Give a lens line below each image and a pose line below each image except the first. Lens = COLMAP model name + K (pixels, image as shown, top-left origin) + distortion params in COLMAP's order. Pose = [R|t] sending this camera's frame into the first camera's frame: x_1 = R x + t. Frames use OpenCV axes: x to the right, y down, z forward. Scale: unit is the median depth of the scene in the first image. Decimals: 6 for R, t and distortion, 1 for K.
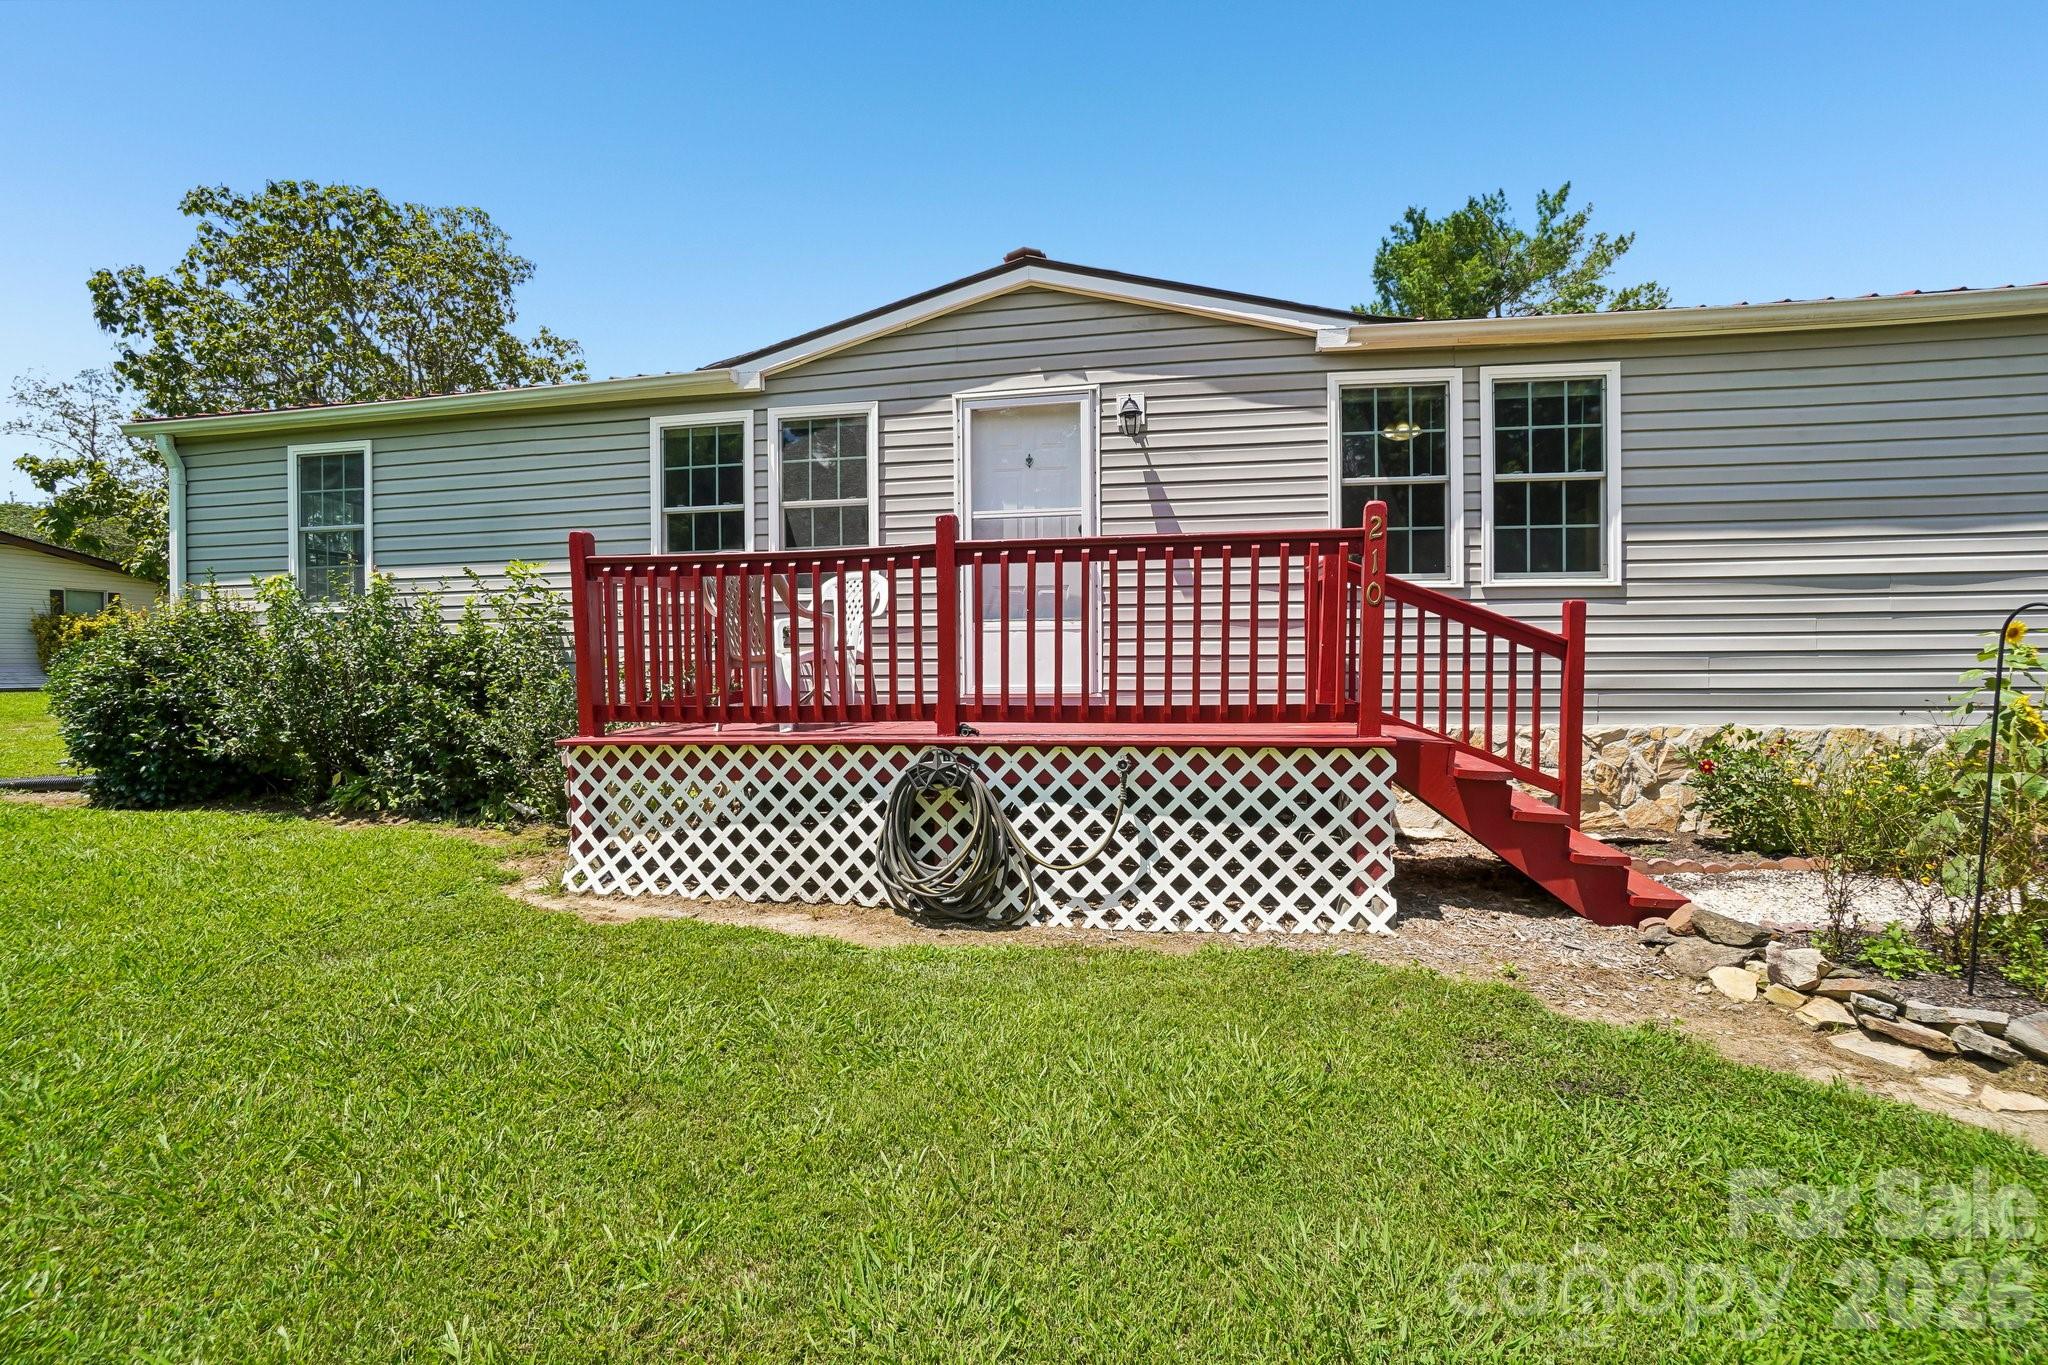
lens RADIAL K [[893.5, 0, 1033.9], [0, 893.5, 674.0], [0, 0, 1]] dist [-0.037250, 0.006954]
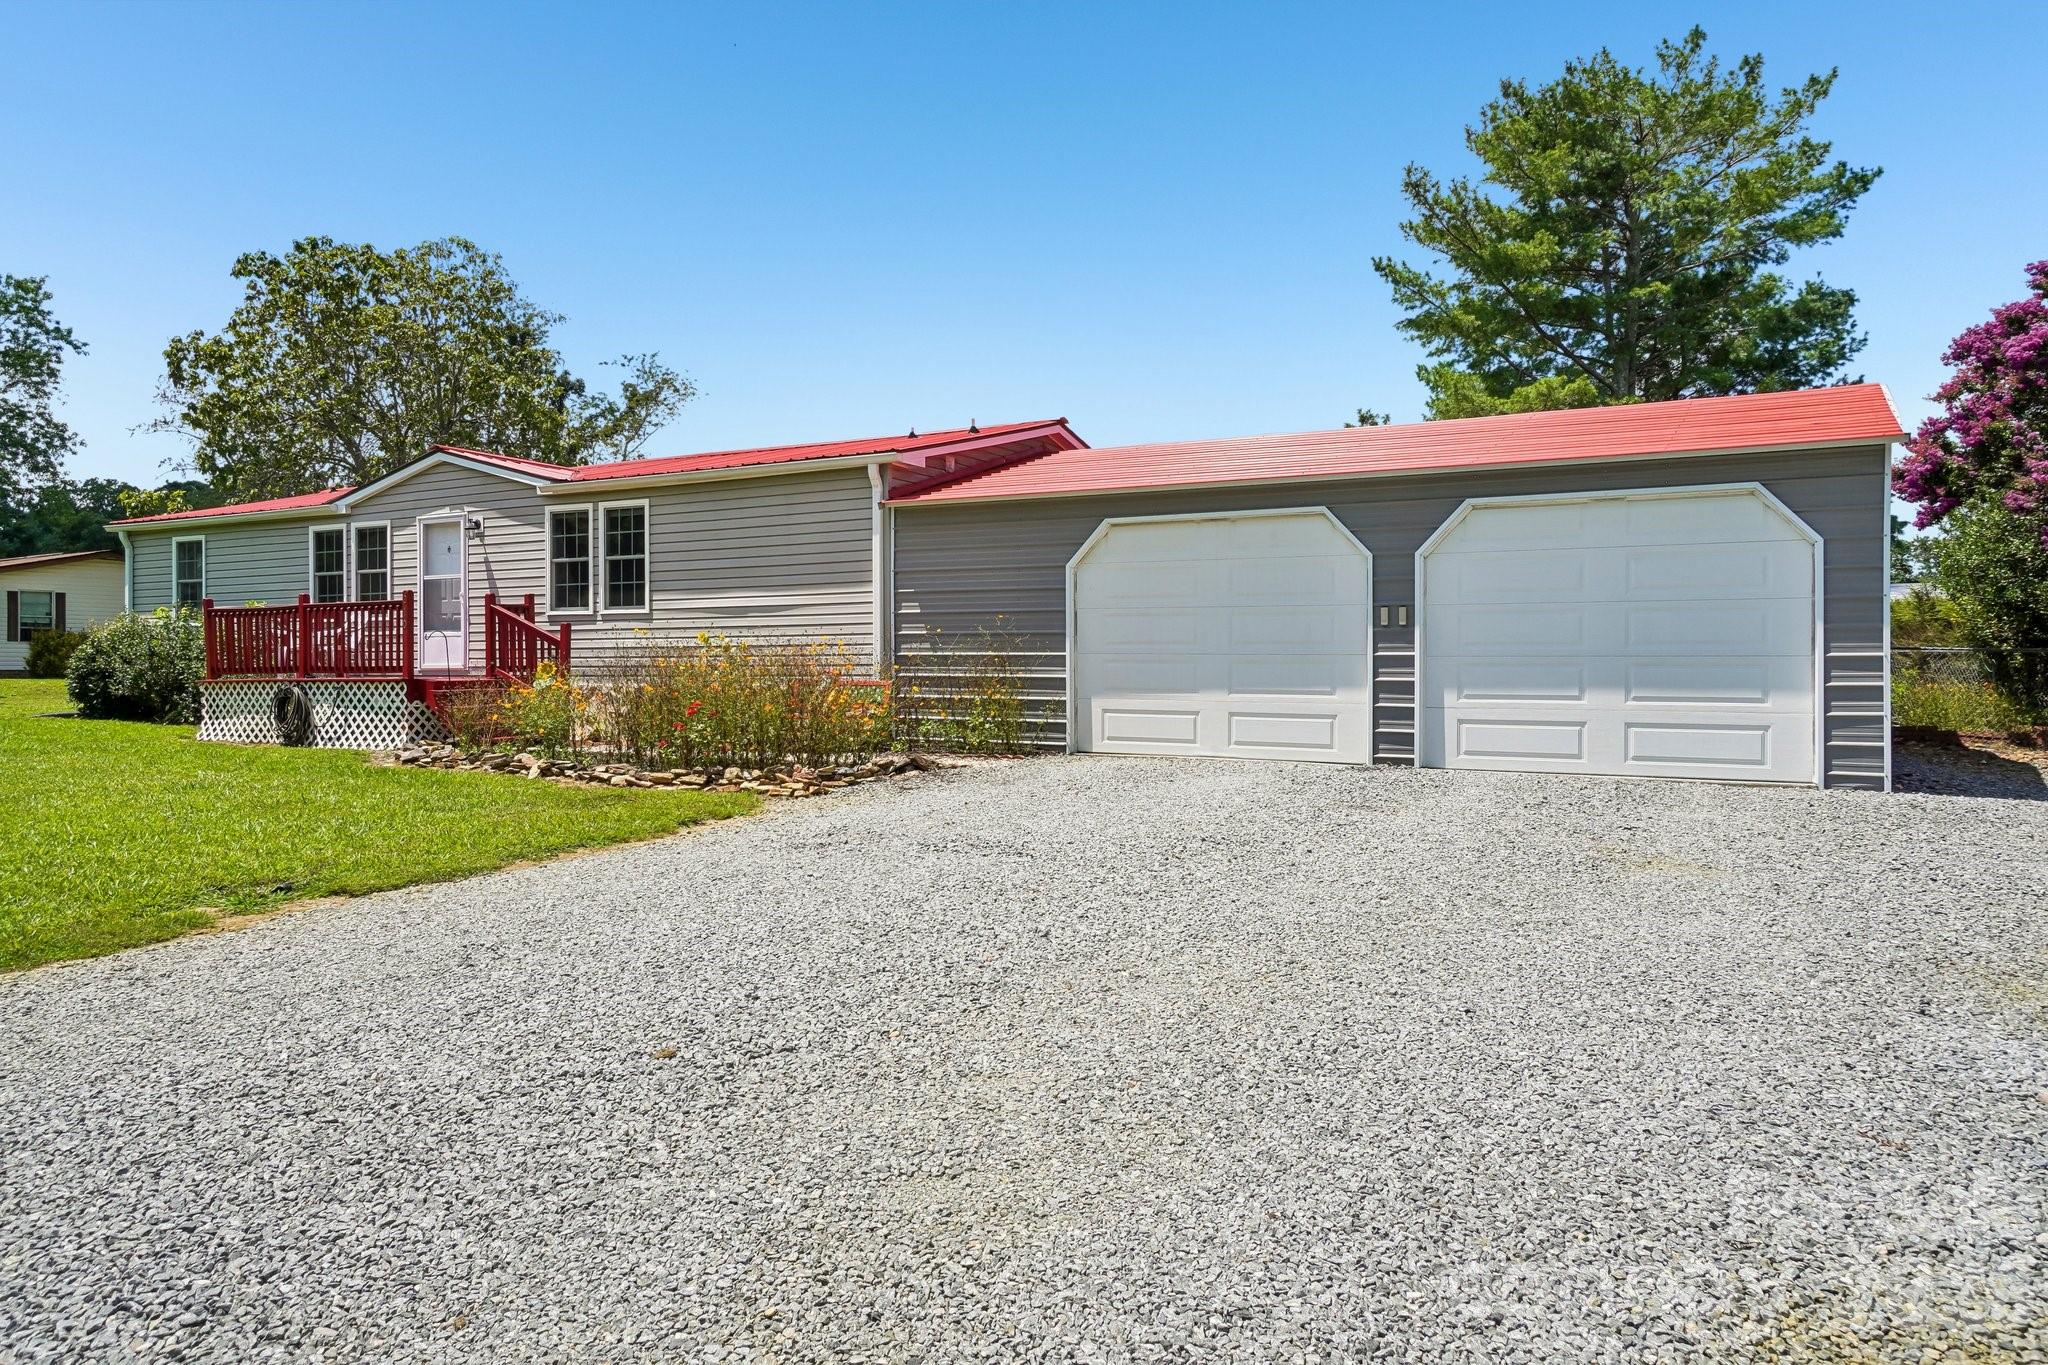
lens RADIAL K [[1366.5, 0, 1014.0], [0, 1366.5, 685.9], [0, 0, 1]] dist [0.028466, 0.009910]
pose [[0.943730, 0.010786, -0.330541, 2.149670], [-0.012759, 0.999911, -0.003798, 0.054205], [0.330470, 0.007802, 0.943784, -1.416000]]
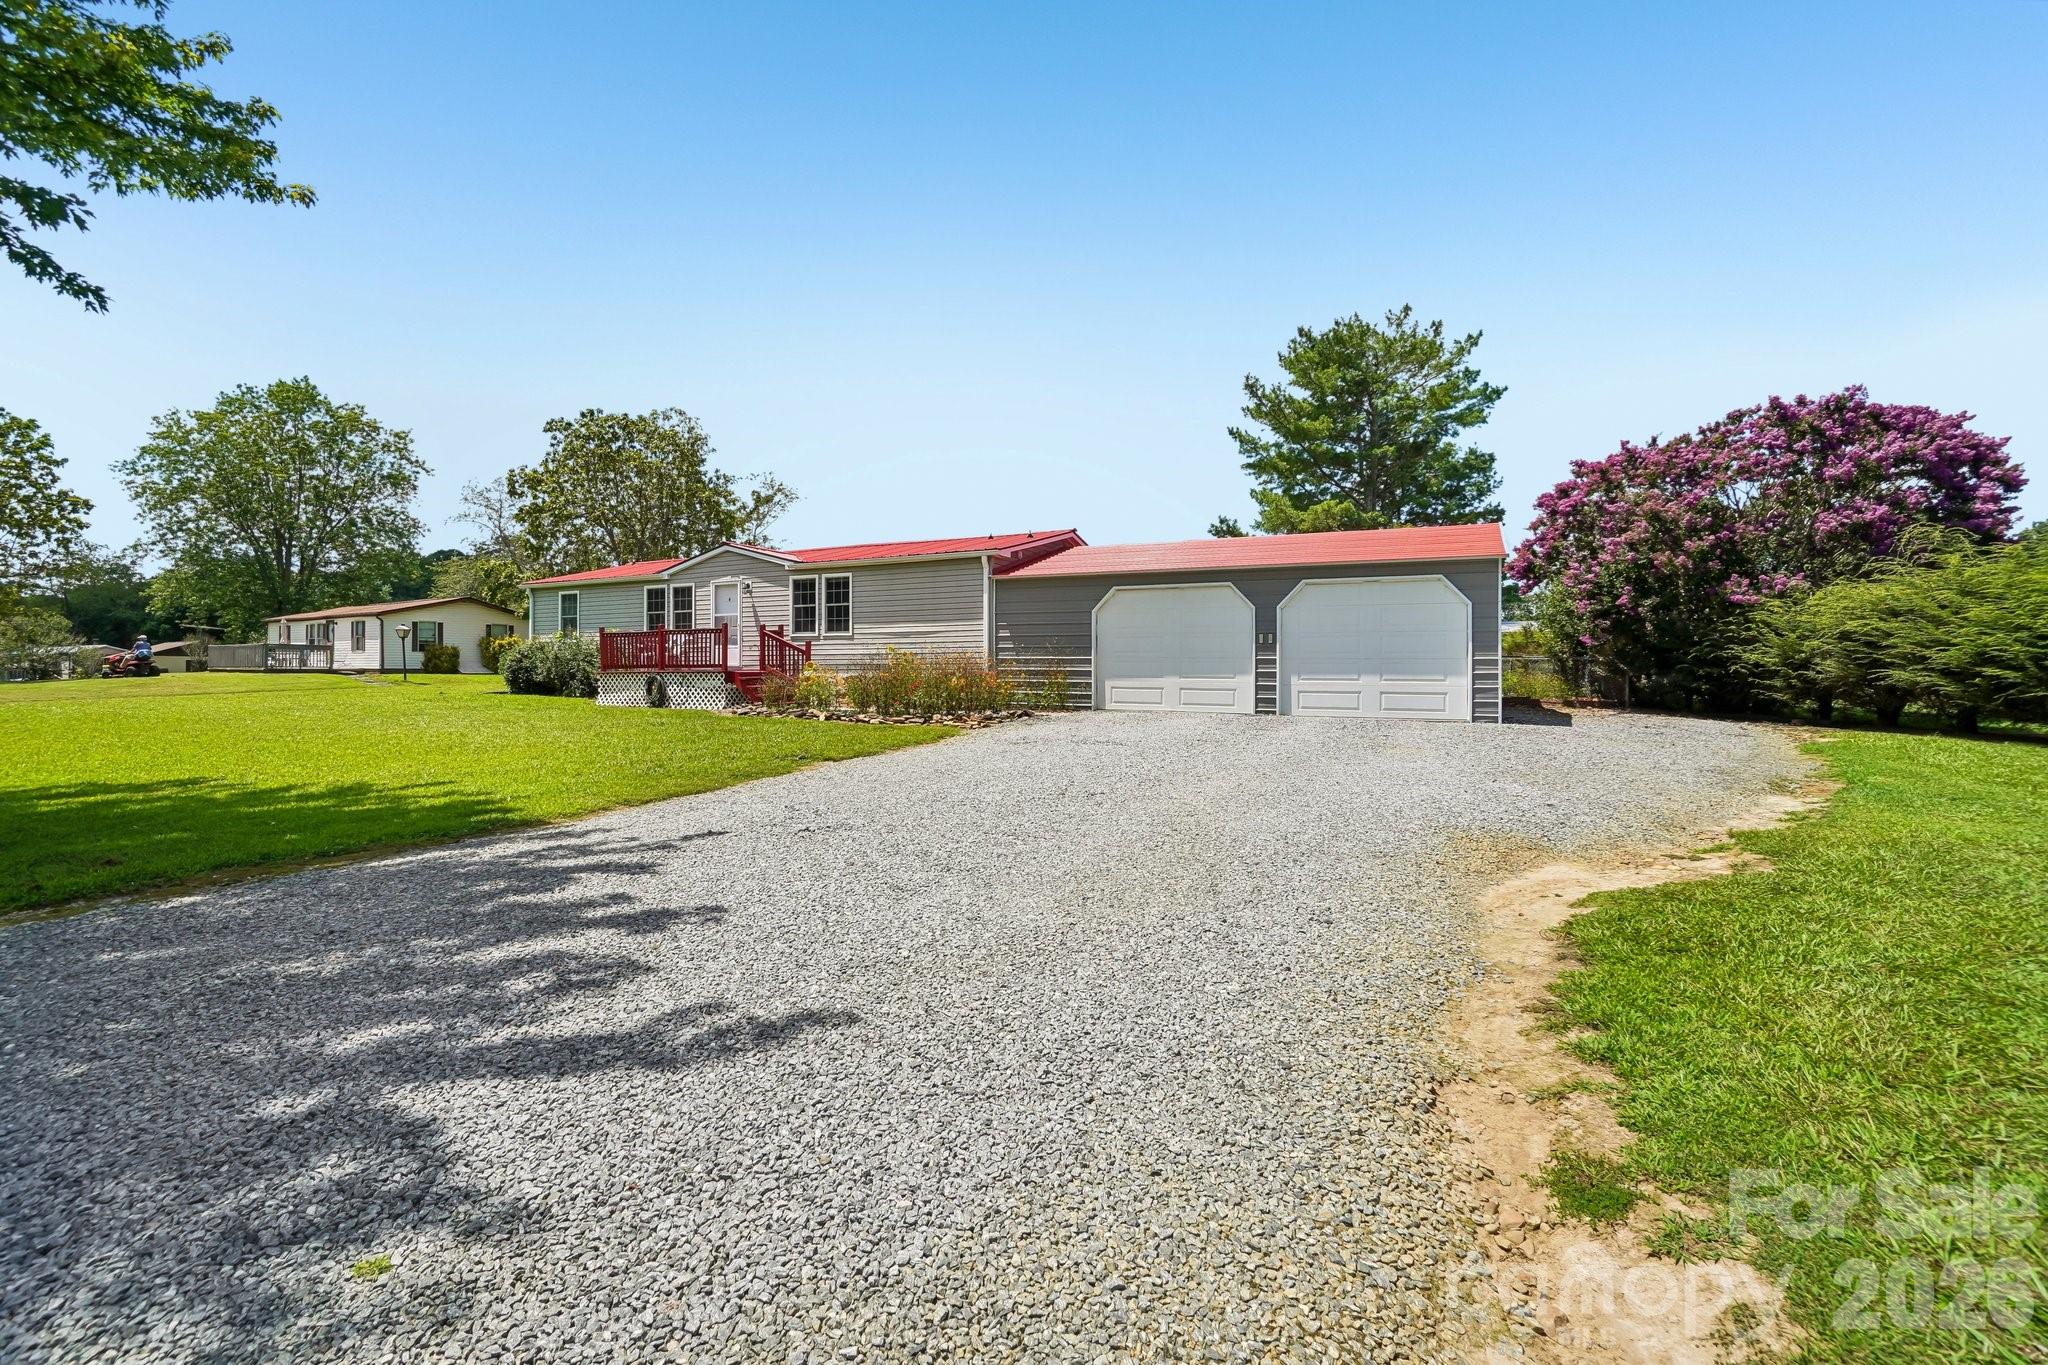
lens RADIAL K [[893.5, 0, 1017.3], [0, 893.5, 682.4], [0, 0, 1]] dist [-0.037250, 0.006954]
pose [[0.957276, 0.011658, -0.288942, 2.068987], [-0.013613, 0.999896, -0.004760, 0.085353], [0.288857, 0.008490, 0.957335, -1.986392]]
